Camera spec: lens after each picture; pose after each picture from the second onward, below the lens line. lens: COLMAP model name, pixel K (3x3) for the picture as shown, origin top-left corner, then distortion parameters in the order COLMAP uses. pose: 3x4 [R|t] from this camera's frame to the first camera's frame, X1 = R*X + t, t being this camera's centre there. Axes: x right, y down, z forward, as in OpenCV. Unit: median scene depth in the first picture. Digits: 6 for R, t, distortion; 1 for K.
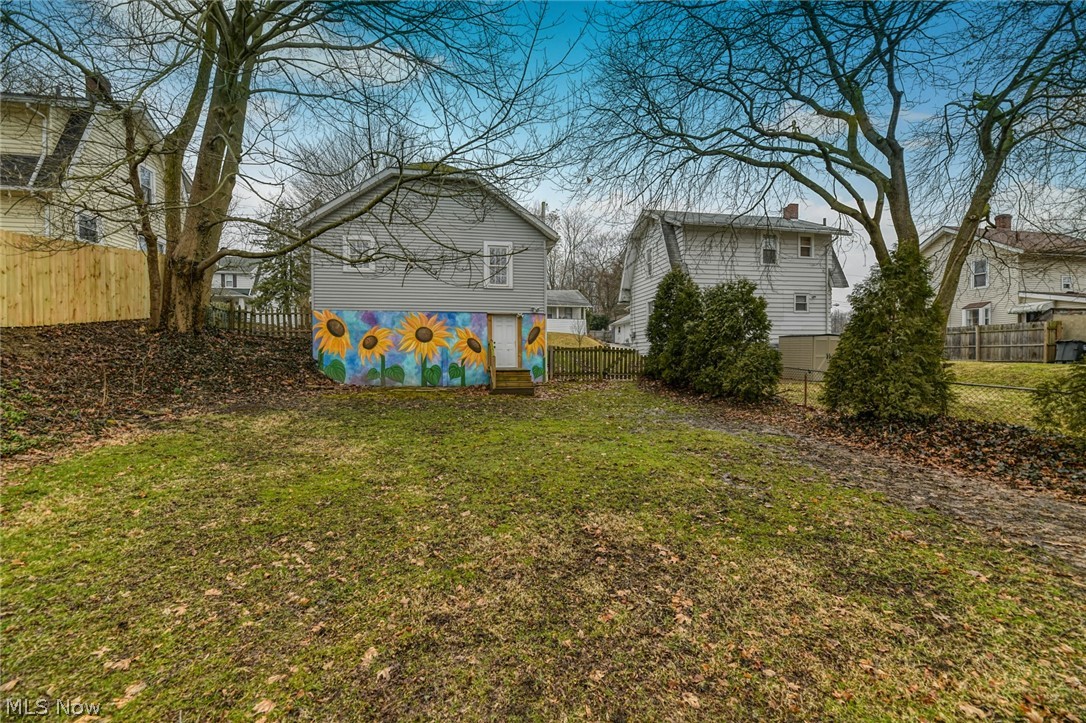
lens RADIAL K [[452.3, 0, 544.5], [0, 452.3, 359.3], [0, 0, 1]] dist [0.002222, -0.000448]
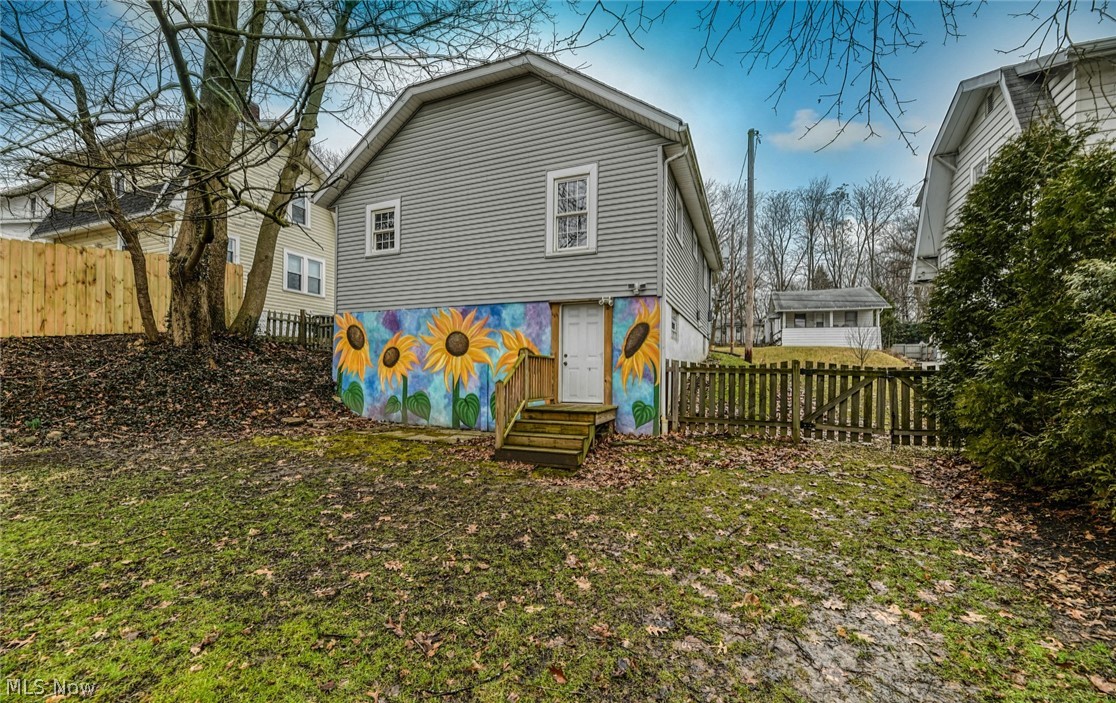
lens RADIAL K [[449.8, 0, 559.9], [0, 449.8, 374.1], [0, 0, 1]] dist [-0.003059, -0.000199]
pose [[0.839144, 0.009402, -0.543828, 0.184380], [-0.016267, 0.999837, -0.007815, -0.010444], [0.543666, 0.015405, 0.839160, 0.562761]]
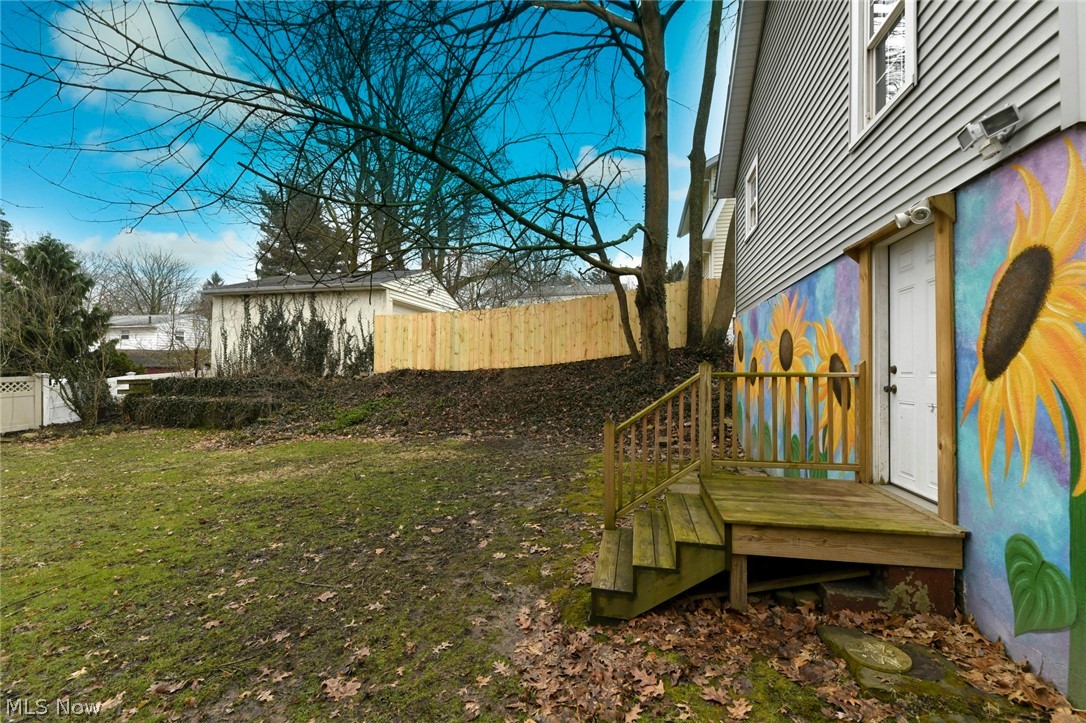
lens RADIAL K [[471.7, 0, 539.6], [0, 471.7, 369.3], [0, 0, 1]] dist [-0.017701, -0.000665]
pose [[-0.392499, -0.003405, -0.919746, 0.172119], [-0.010432, 0.999945, 0.000750, -0.036608], [0.919693, 0.009889, -0.392513, 0.964752]]
